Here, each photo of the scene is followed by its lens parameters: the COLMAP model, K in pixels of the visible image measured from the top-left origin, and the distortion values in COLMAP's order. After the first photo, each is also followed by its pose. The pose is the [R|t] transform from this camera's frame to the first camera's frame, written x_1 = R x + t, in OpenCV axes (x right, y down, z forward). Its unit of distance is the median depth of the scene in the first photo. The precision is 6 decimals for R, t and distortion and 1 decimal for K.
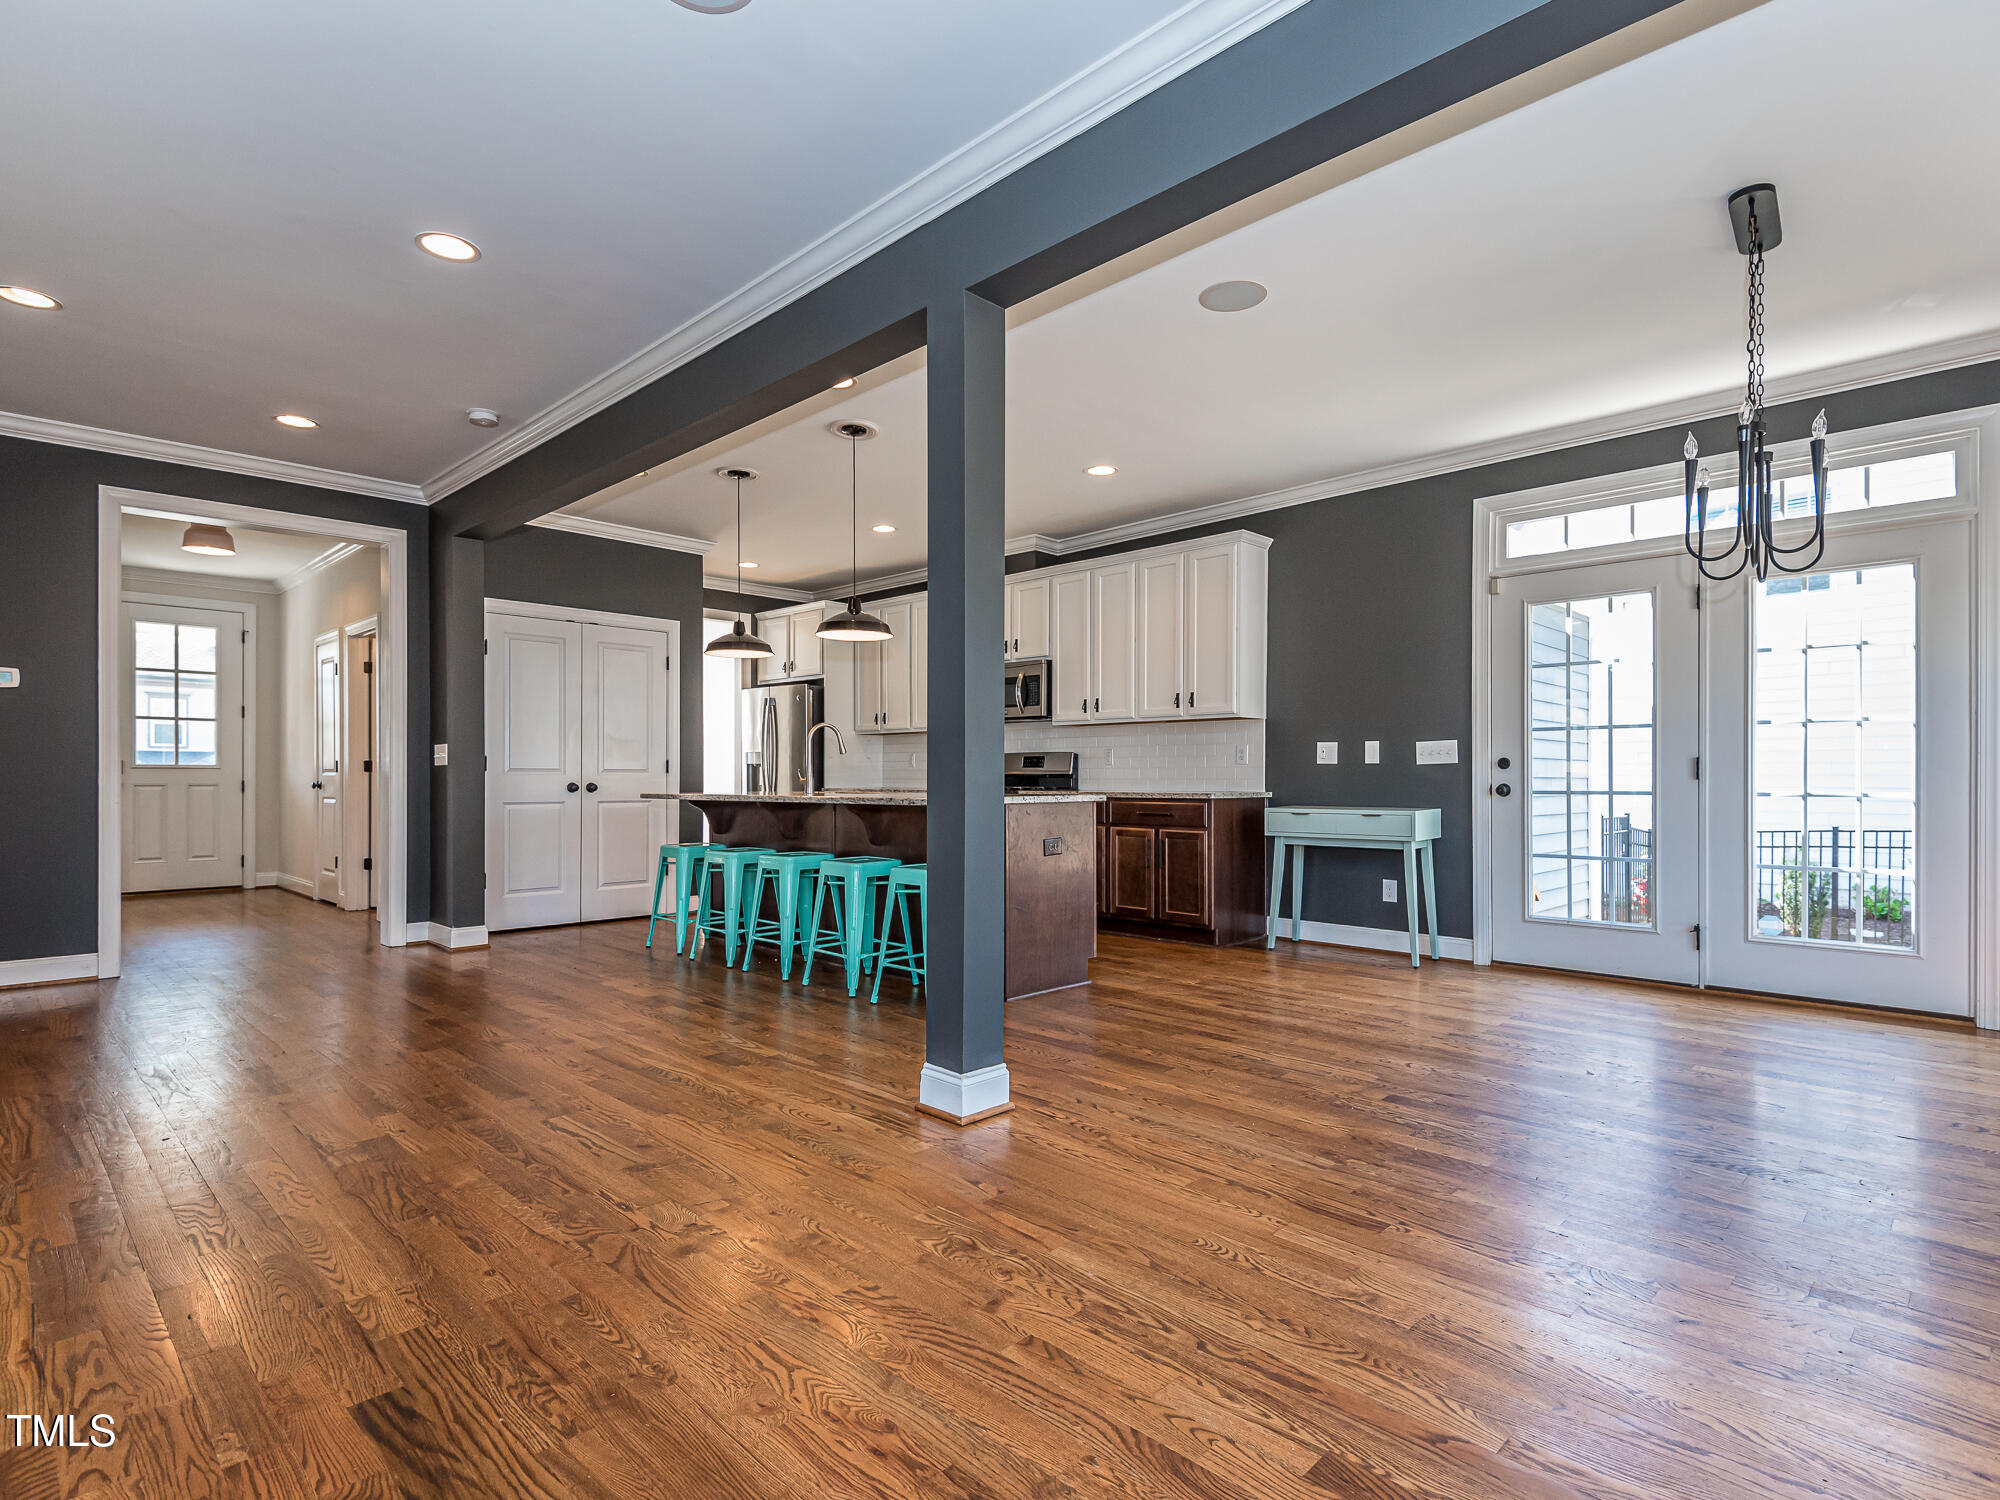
lens RADIAL K [[1016.8, 0, 1008.8], [0, 1016.8, 775.8], [0, 0, 1]] dist [0.044323, -0.027965]
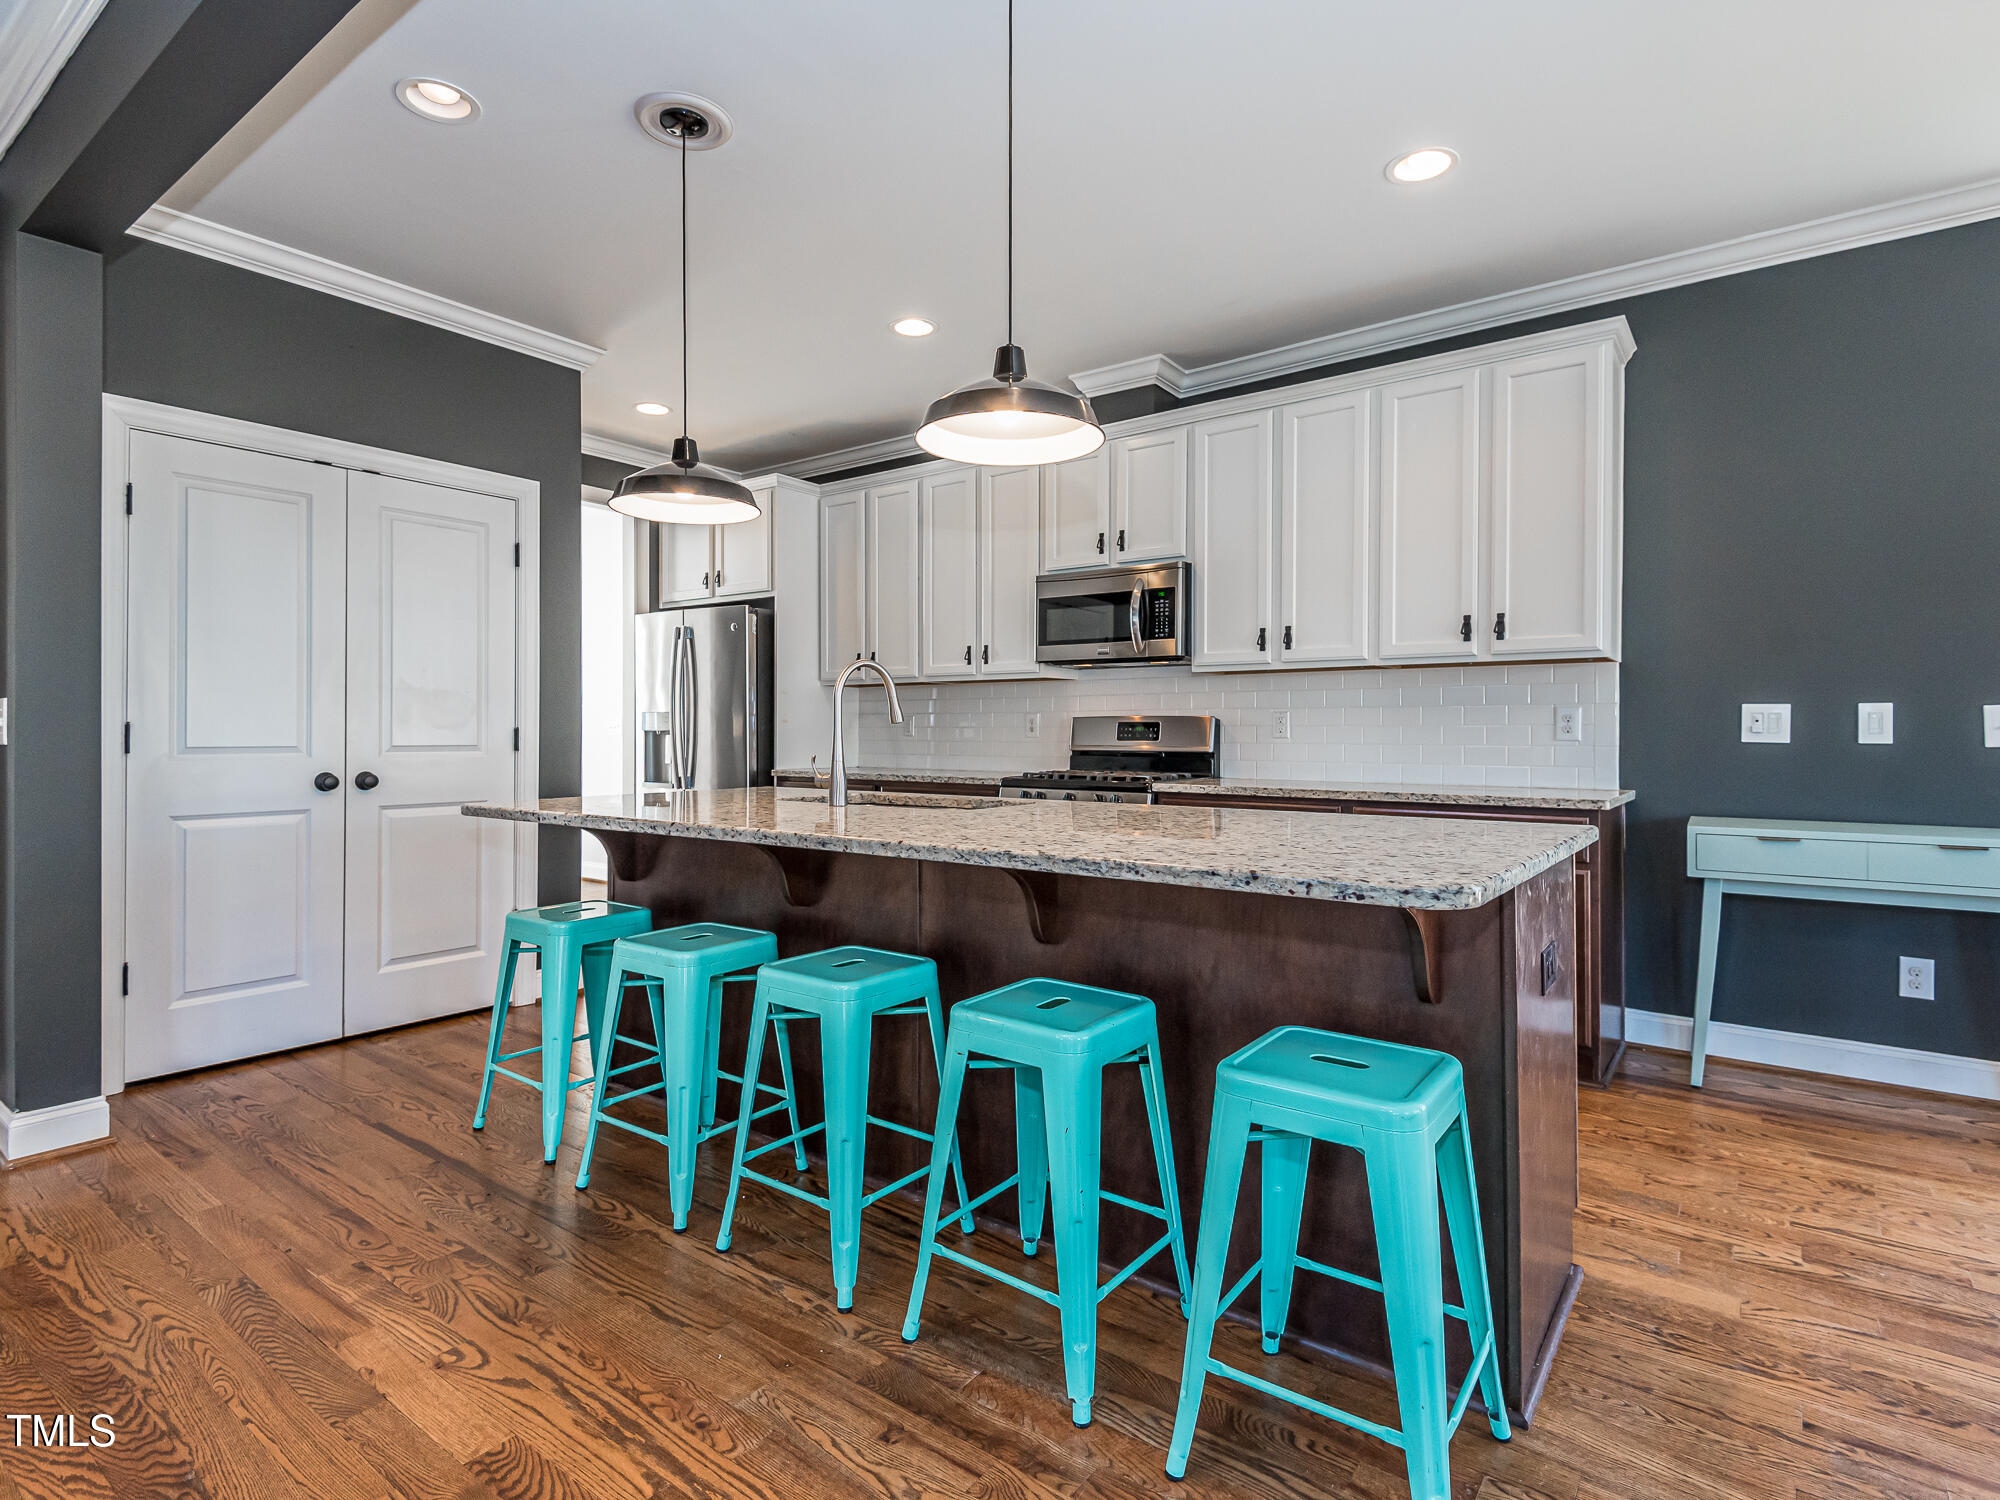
lens RADIAL K [[1015.3, 0, 1004.6], [0, 1015.3, 732.9], [0, 0, 1]] dist [0.037807, -0.020696]
pose [[0.991245, 0.001180, 0.132032, -0.175465], [-0.001532, 0.999996, 0.002564, -0.017802], [-0.132029, -0.002744, 0.991242, 0.500521]]
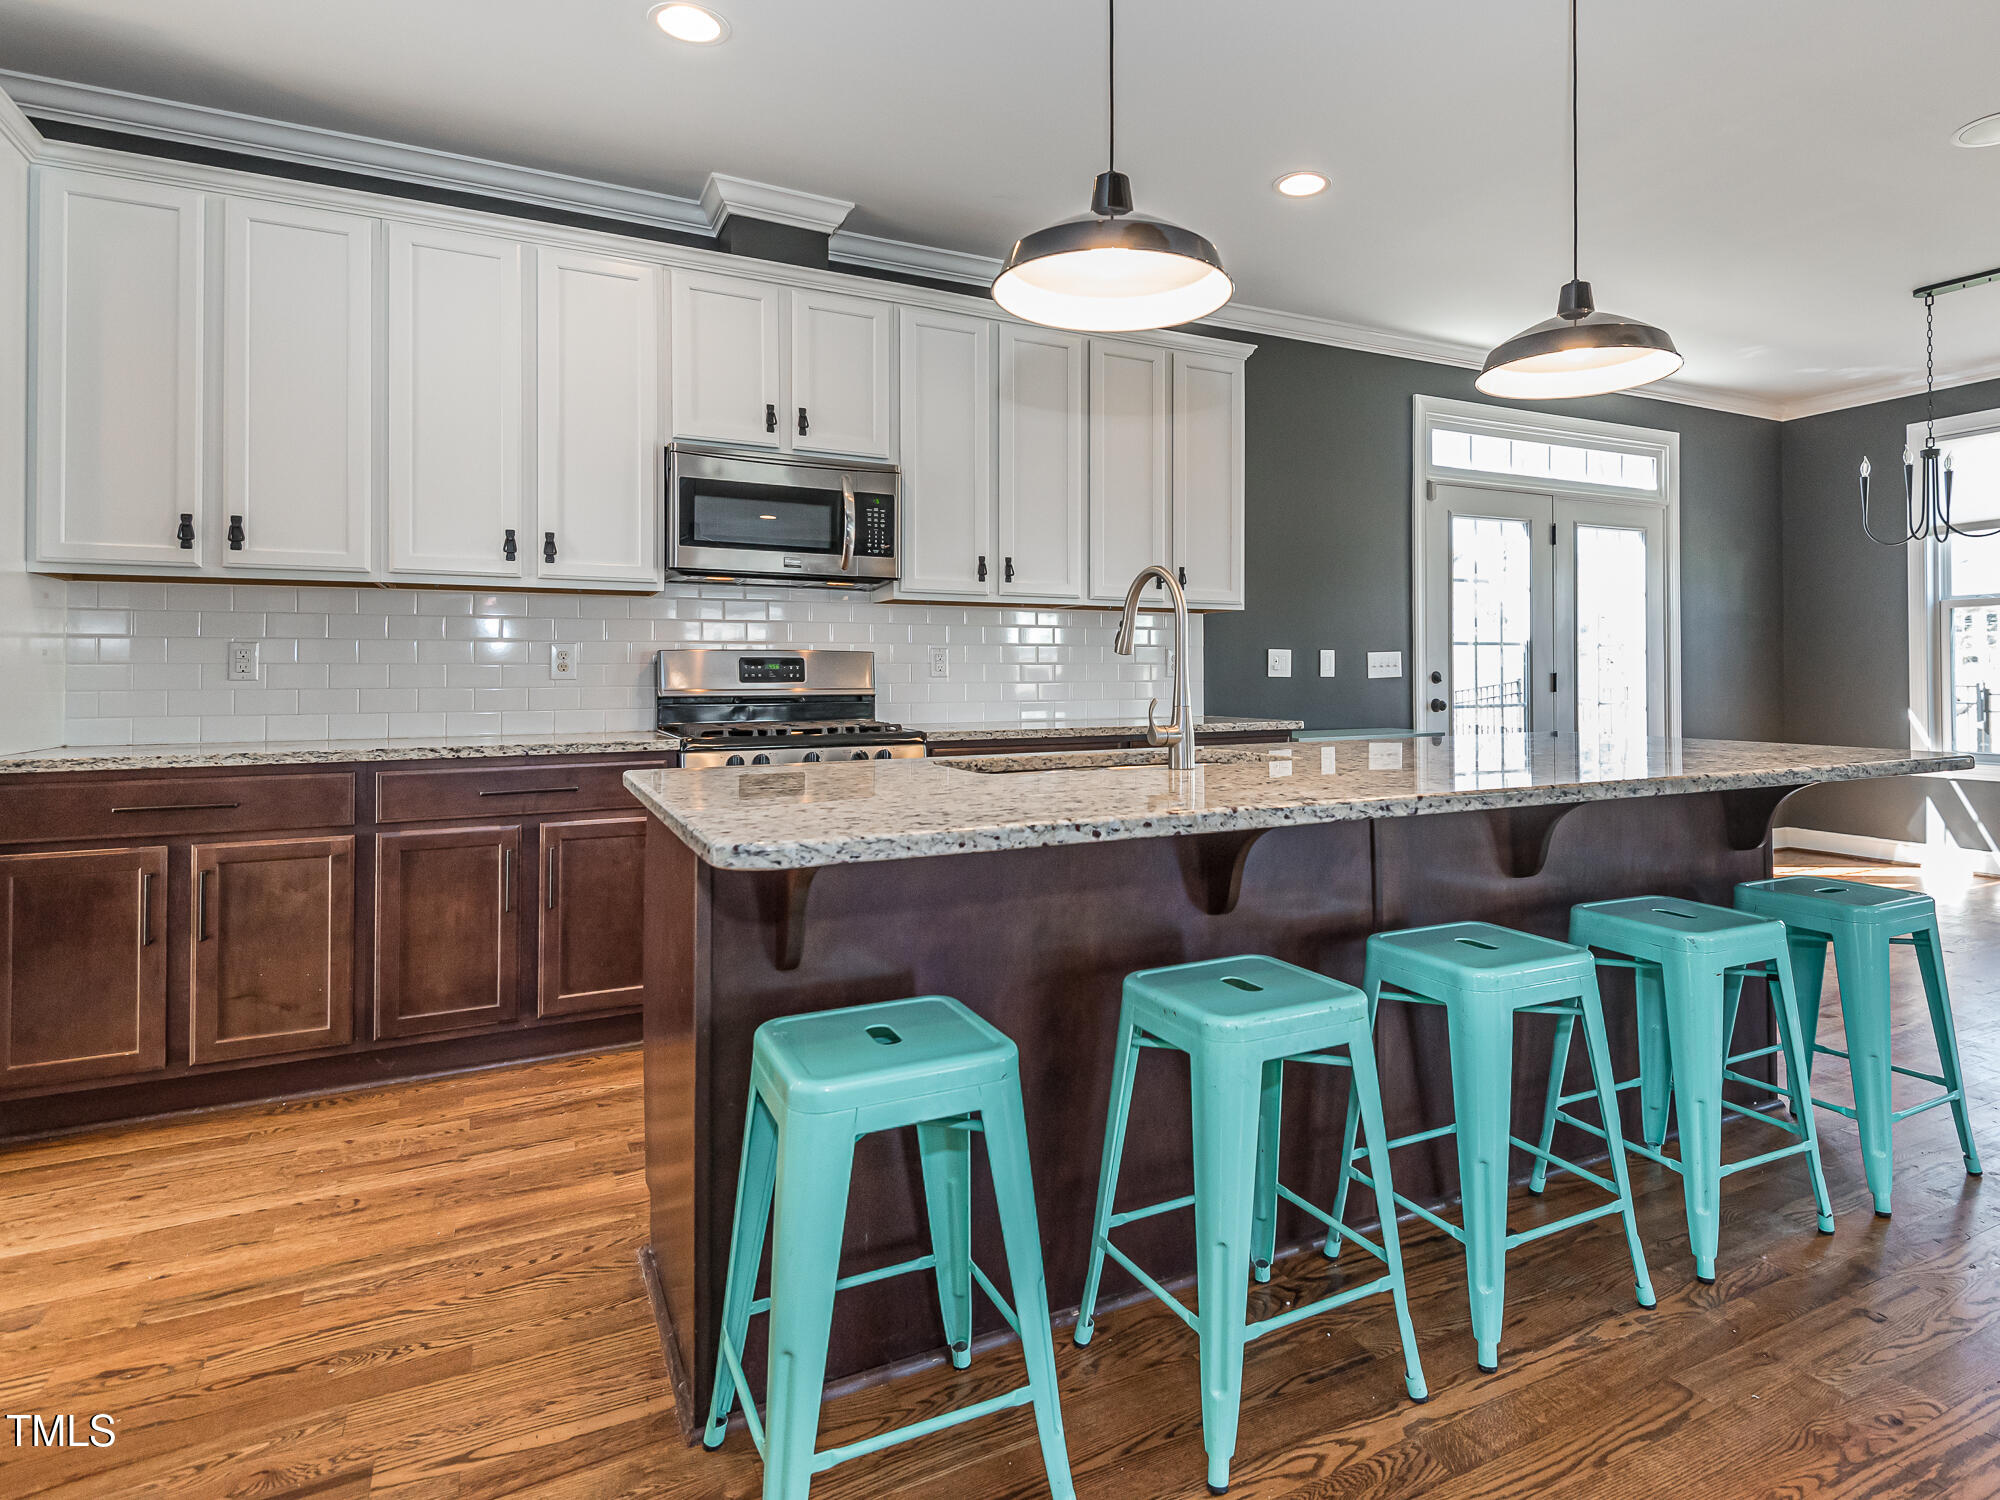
lens RADIAL K [[1113.7, 0, 1091.5], [0, 1113.7, 659.7], [0, 0, 1]] dist [0.029708, -0.014994]
pose [[0.301841, 0.011661, 0.953287, -0.542921], [0.002023, 0.999915, -0.012871, -0.014397], [-0.953356, 0.005813, 0.301792, 0.886427]]
